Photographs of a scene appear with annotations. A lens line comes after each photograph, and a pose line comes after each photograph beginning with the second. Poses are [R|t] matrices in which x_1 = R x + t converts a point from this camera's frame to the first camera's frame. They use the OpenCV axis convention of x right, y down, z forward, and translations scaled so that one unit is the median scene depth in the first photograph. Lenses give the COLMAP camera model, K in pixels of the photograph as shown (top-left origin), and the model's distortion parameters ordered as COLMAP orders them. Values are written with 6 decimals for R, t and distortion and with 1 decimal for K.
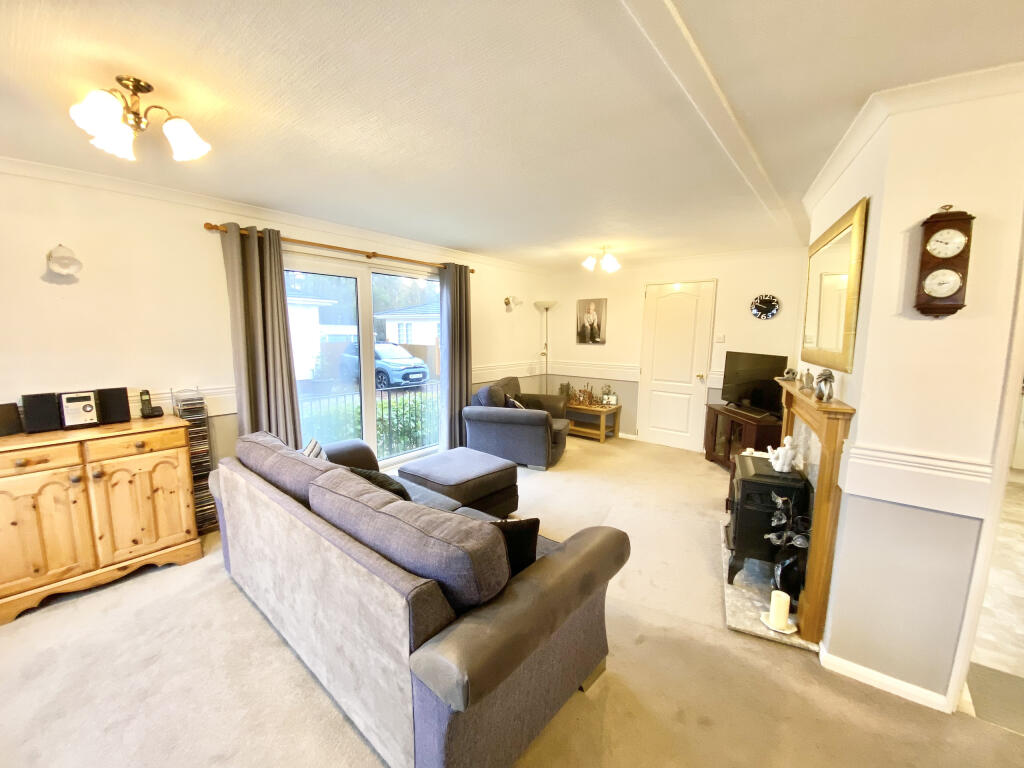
lens RADIAL K [[409.3, 0, 512.0], [0, 409.3, 384.0], [0, 0, 1]] dist [0.008756, -0.017001]
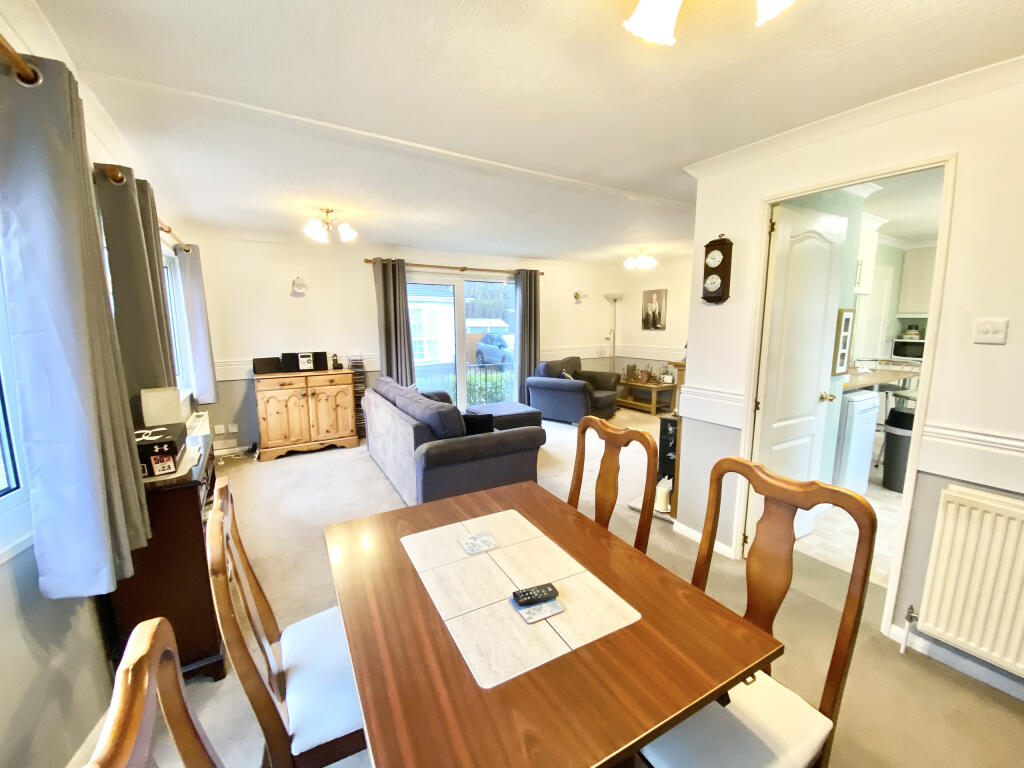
lens RADIAL K [[412.5, 0, 512.0], [0, 412.5, 384.0], [0, 0, 1]] dist [0.023352, -0.020666]
pose [[0.940176, 0.037228, -0.338649, 0.487002], [-0.030828, 0.999230, 0.024260, 0.081369], [0.339291, -0.012369, 0.940600, -0.484762]]
